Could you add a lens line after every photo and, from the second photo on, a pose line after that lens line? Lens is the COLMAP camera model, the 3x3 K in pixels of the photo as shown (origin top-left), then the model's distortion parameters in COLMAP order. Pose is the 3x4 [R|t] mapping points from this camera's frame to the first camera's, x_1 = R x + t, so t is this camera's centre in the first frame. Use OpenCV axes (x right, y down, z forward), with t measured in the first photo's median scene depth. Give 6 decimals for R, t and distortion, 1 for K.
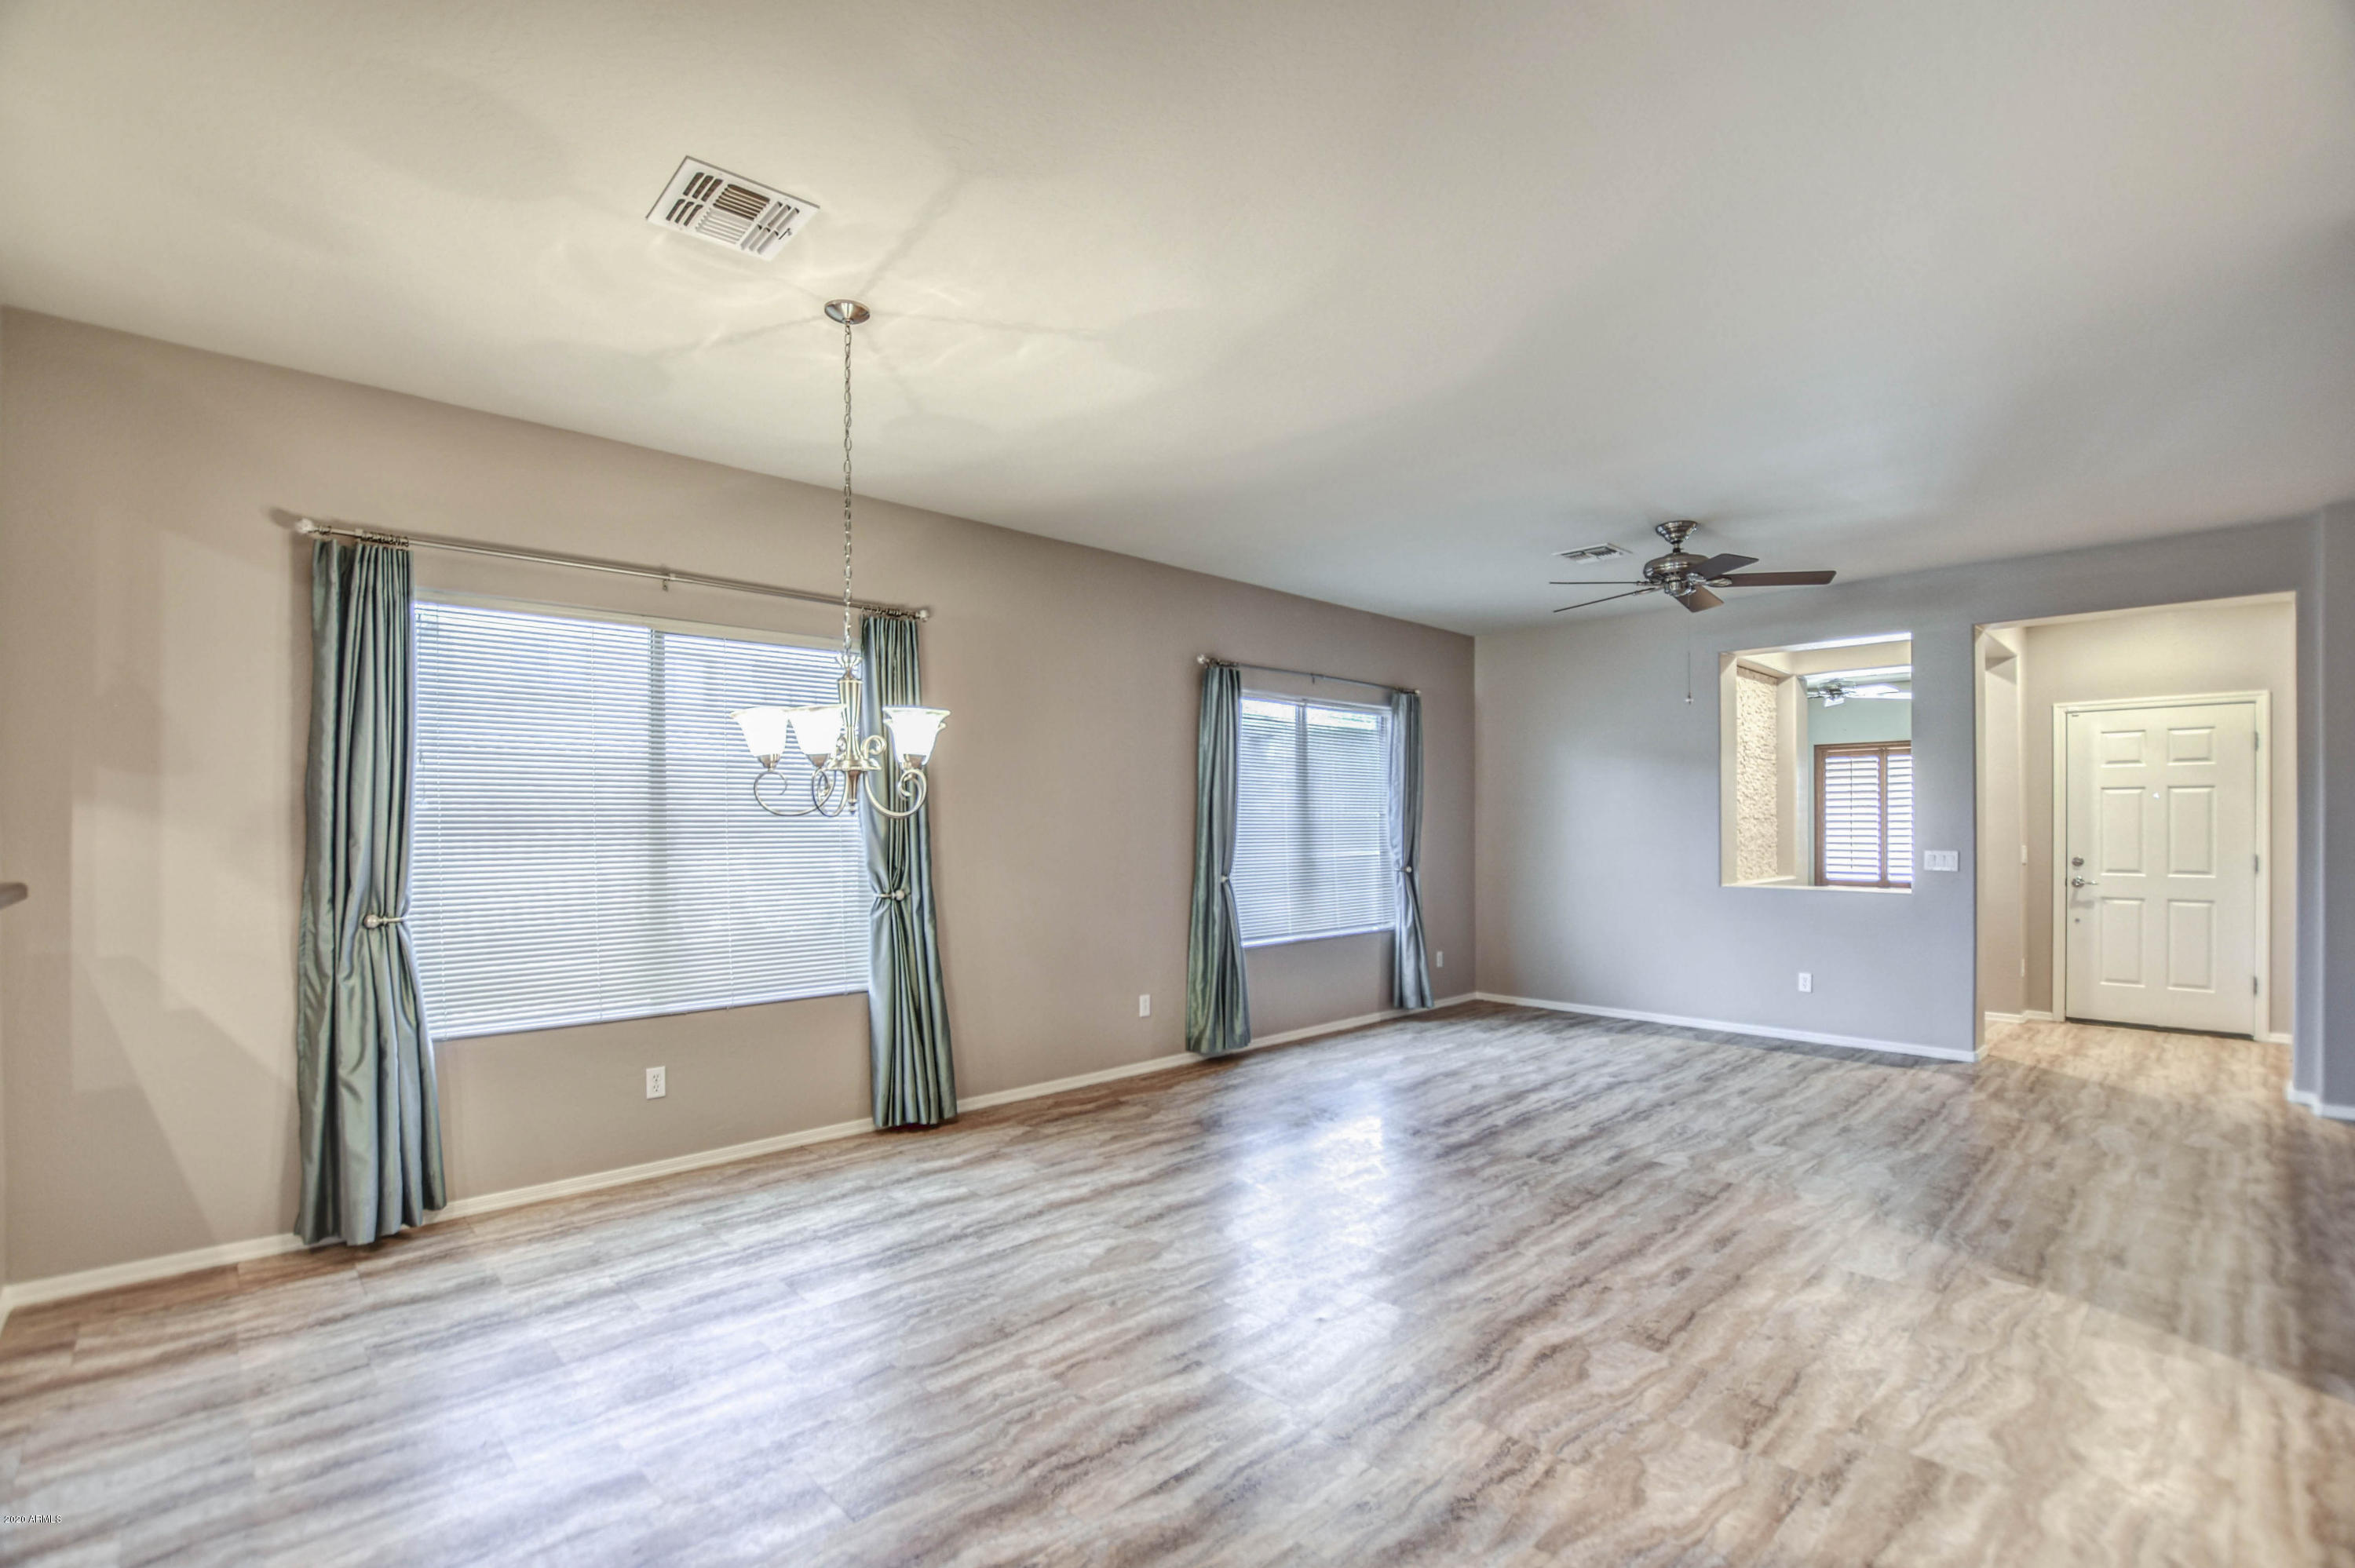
lens RADIAL K [[1046.2, 0, 1188.2], [0, 1046.2, 832.4], [0, 0, 1]] dist [-0.022473, 0.000223]
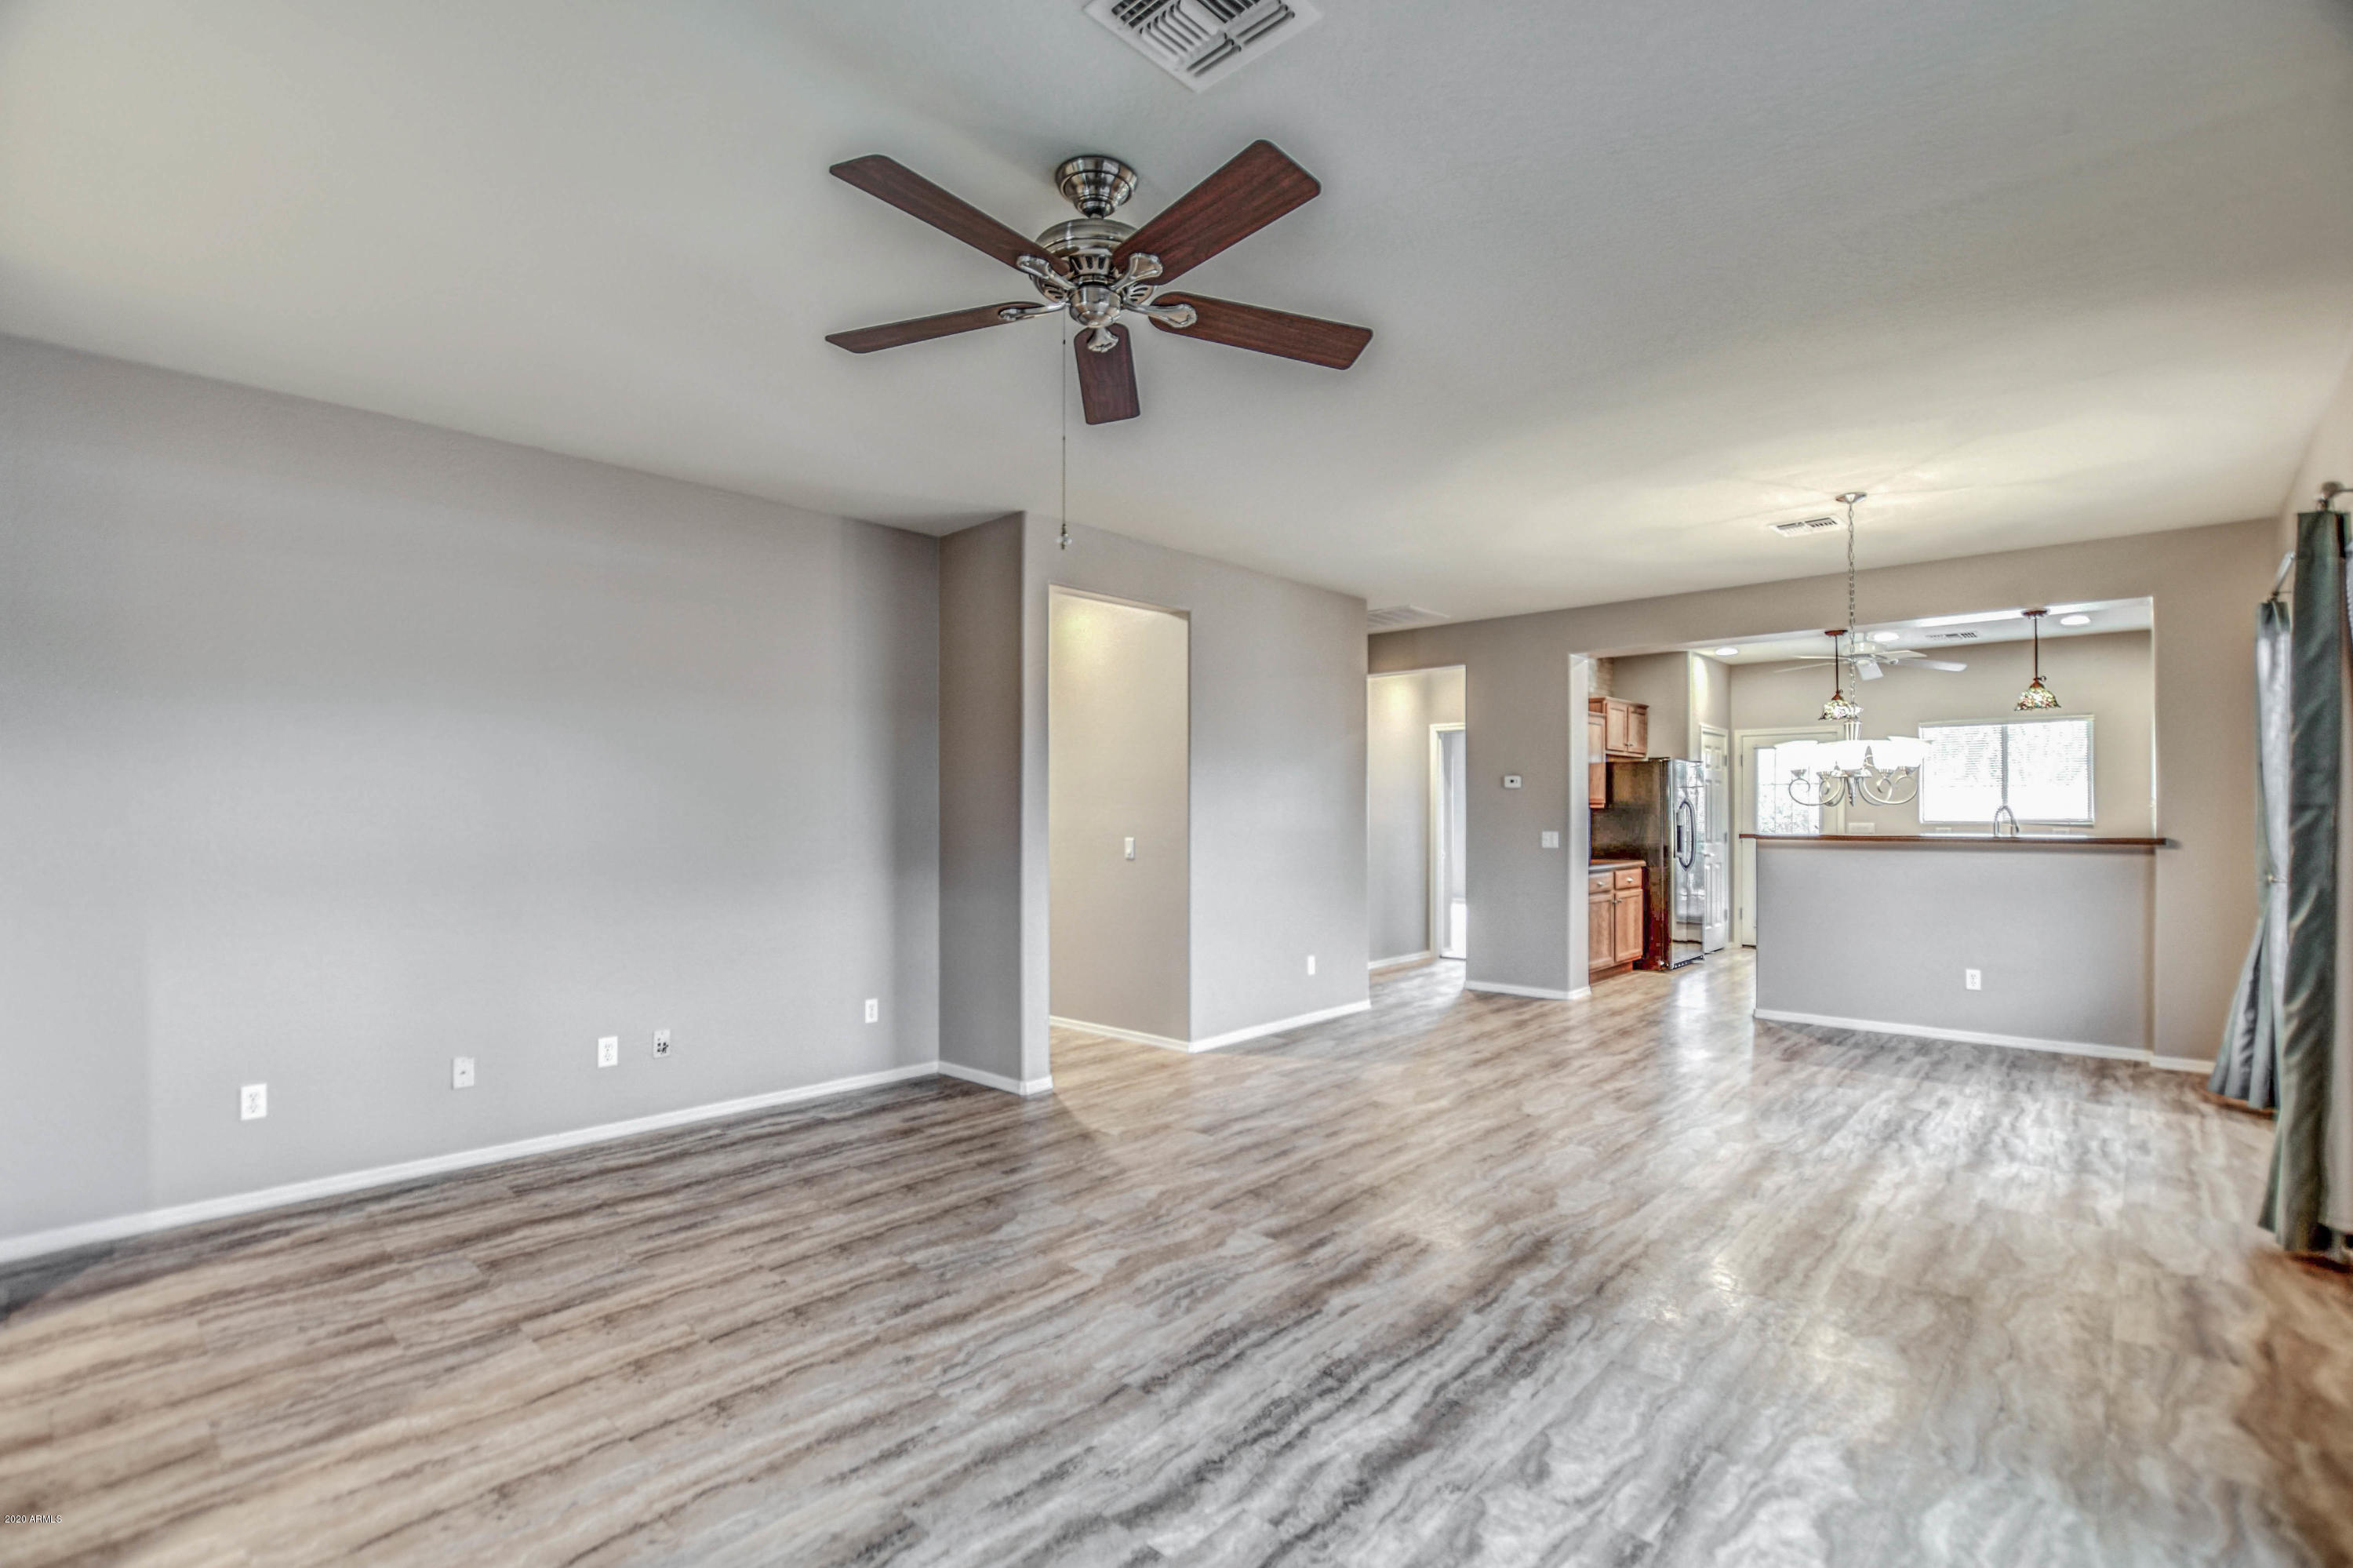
lens RADIAL K [[1055.5, 0, 1175.0], [0, 1055.5, 797.1], [0, 0, 1]] dist [-0.023085, 0.001719]
pose [[-0.999308, 0.002124, -0.037148, 0.588834], [0.002461, 0.999956, -0.009012, -0.010990], [0.037127, -0.009097, -0.999269, 1.917359]]
